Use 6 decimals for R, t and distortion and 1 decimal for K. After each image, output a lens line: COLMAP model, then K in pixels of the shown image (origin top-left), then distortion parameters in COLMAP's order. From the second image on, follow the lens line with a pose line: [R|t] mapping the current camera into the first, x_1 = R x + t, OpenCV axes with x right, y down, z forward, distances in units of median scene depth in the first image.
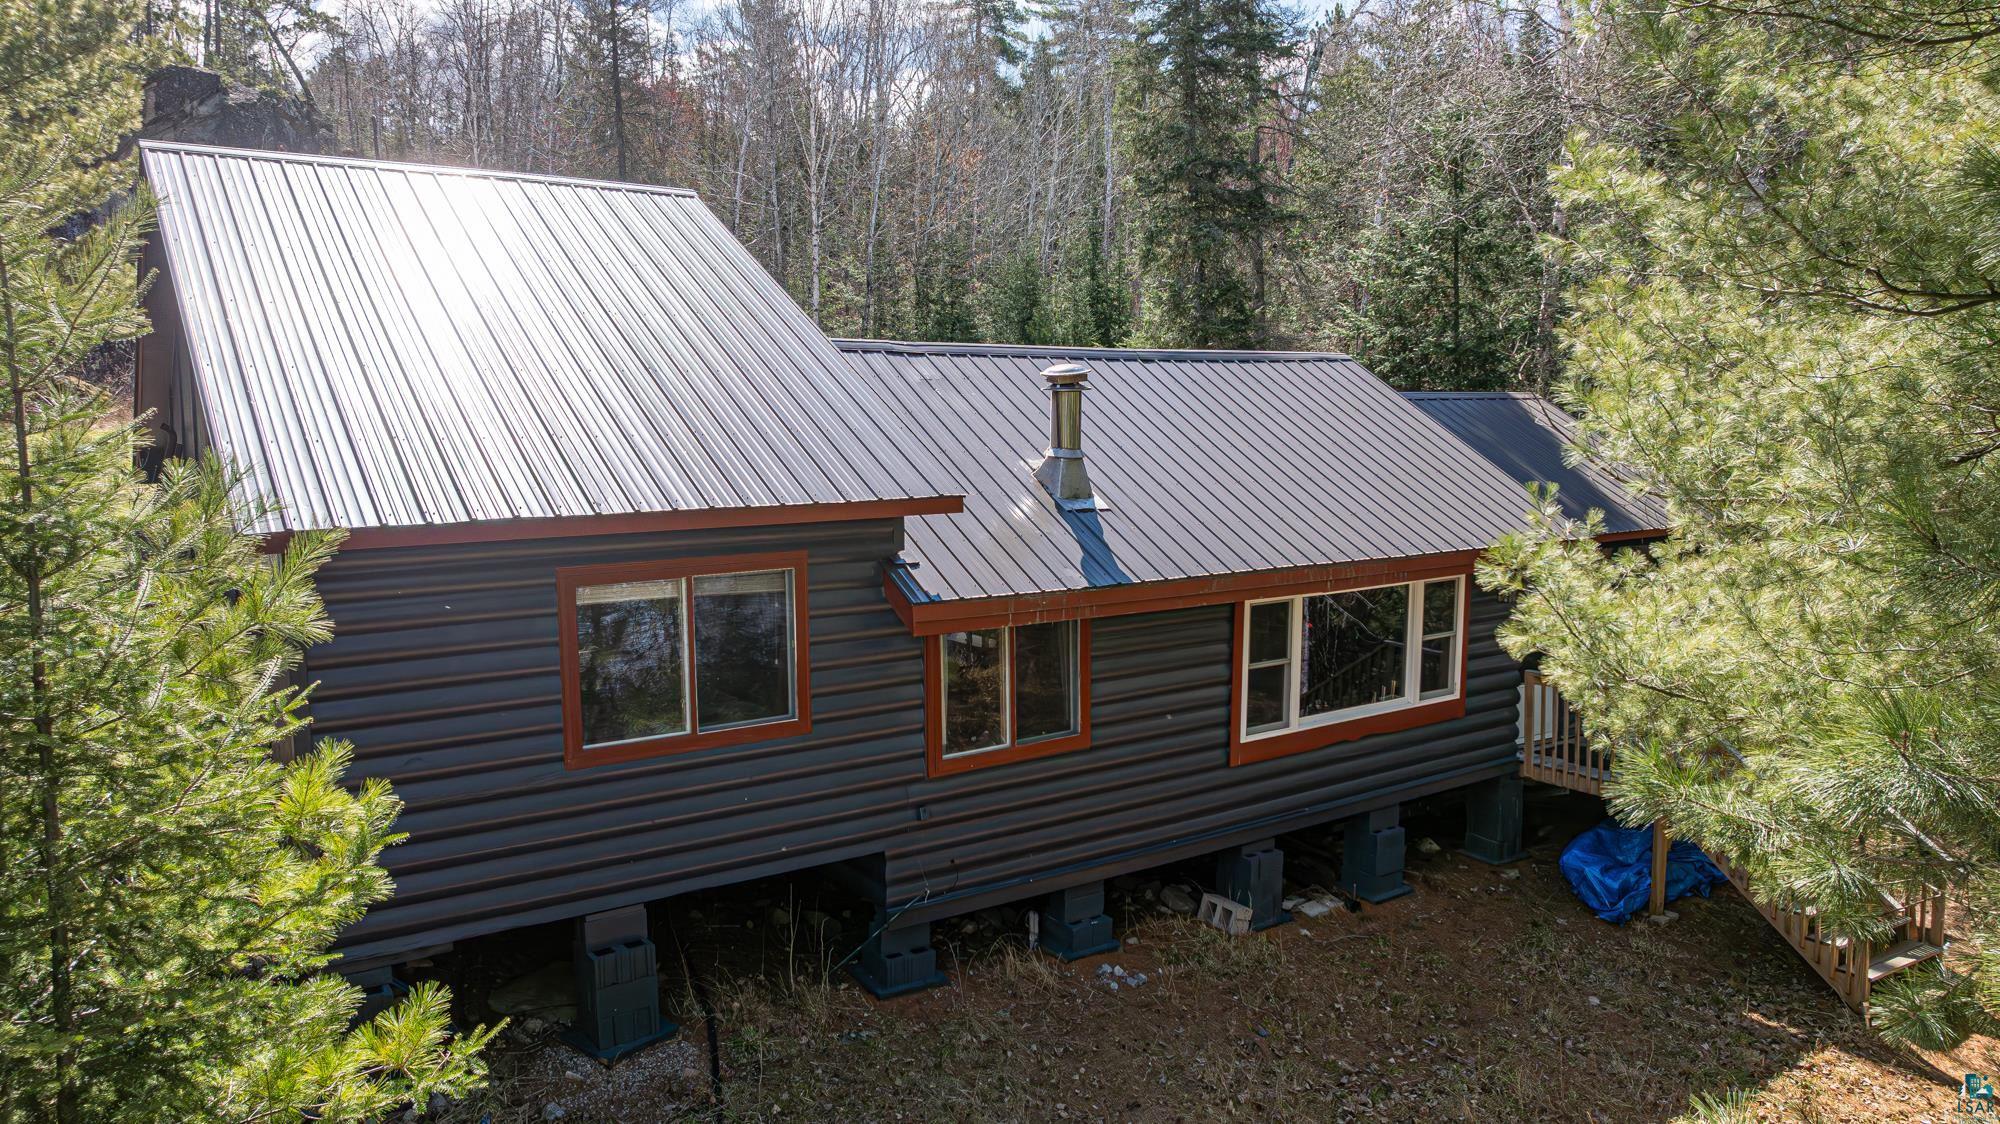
lens RADIAL K [[1415.8, 0, 1006.3], [0, 1415.8, 555.1], [0, 0, 1]] dist [-0.034496, 0.022136]
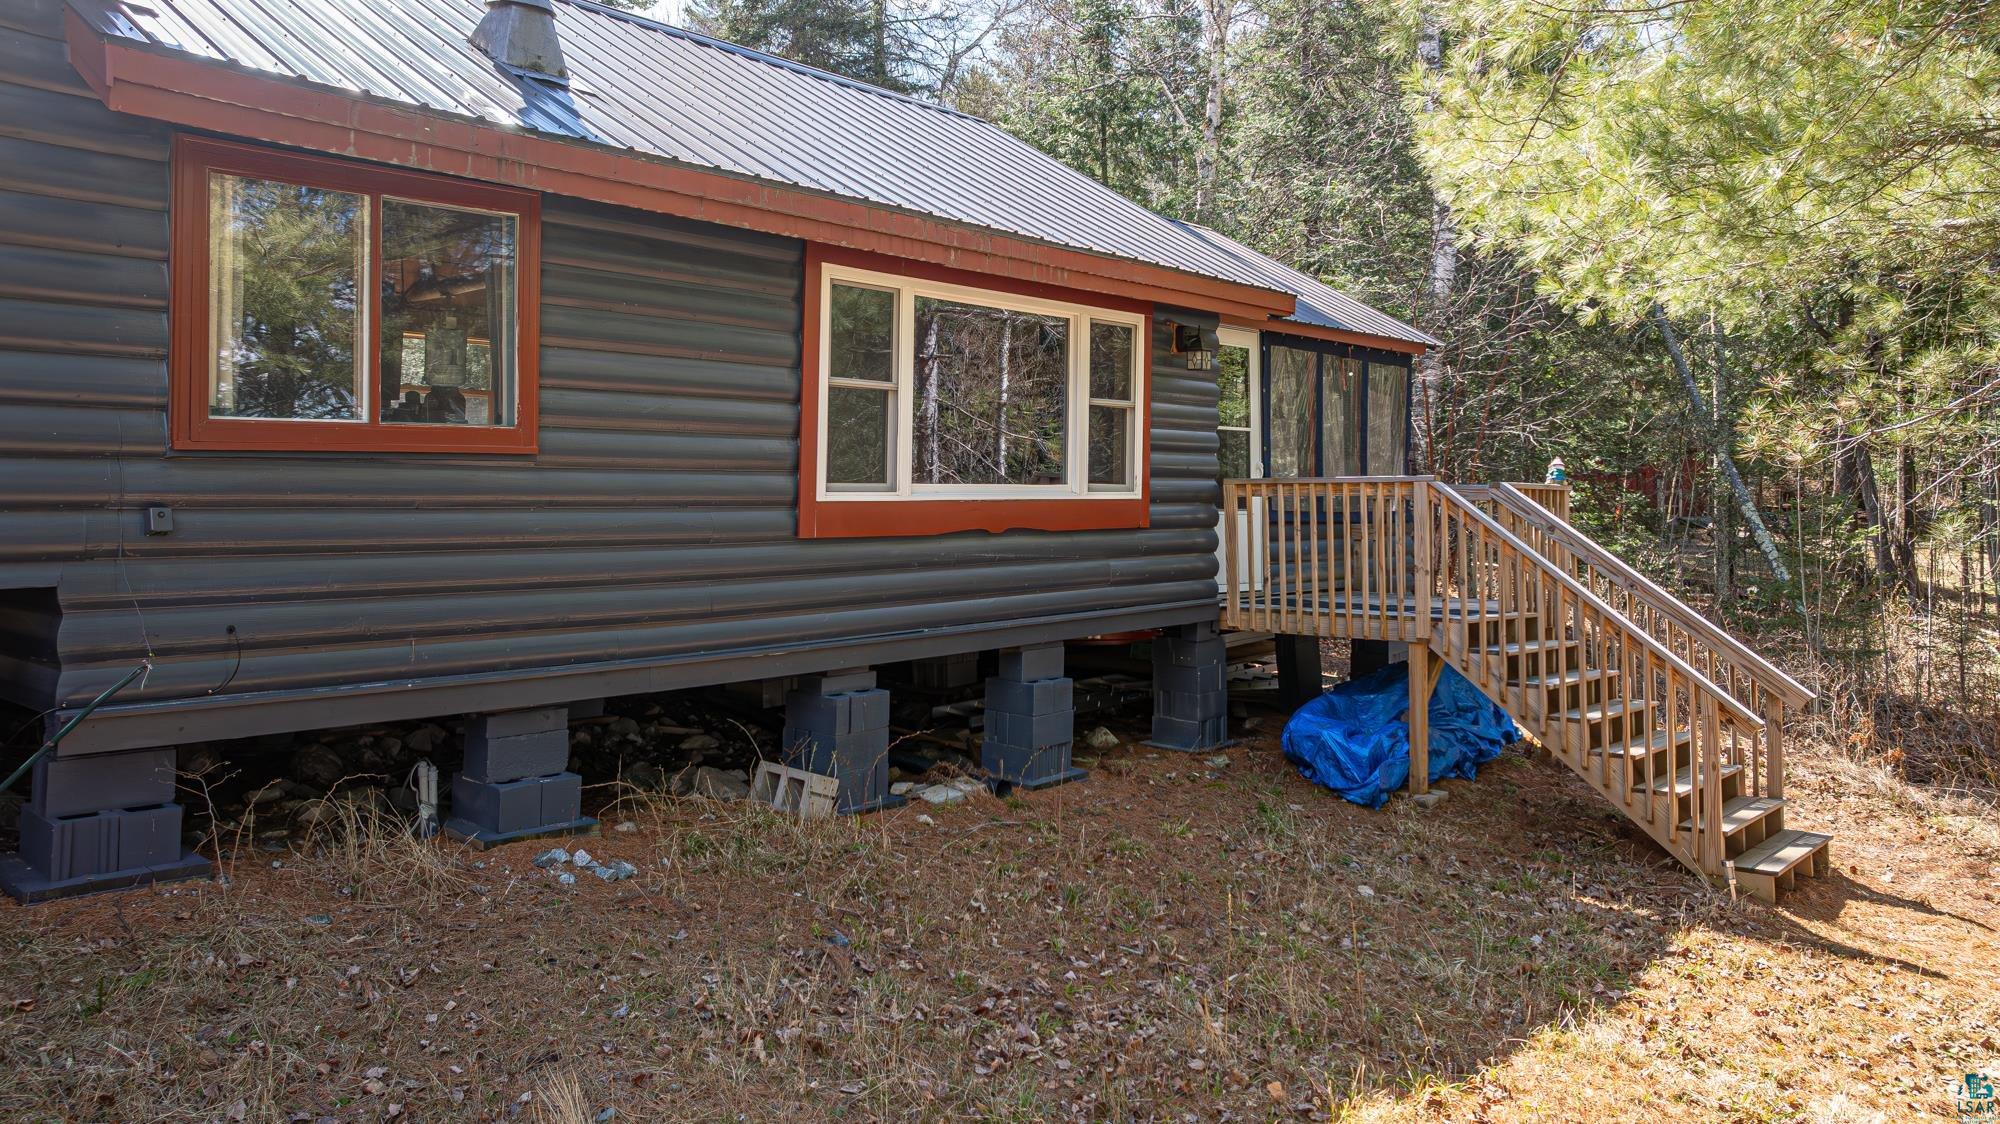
lens RADIAL K [[1415.8, 0, 1009.9], [0, 1415.8, 480.1], [0, 0, 1]] dist [-0.034496, 0.022136]
pose [[0.969064, 0.013121, 0.246462, 0.094926], [0.019712, 0.991281, -0.130282, 0.205155], [-0.246023, 0.131110, 0.960356, 0.382152]]
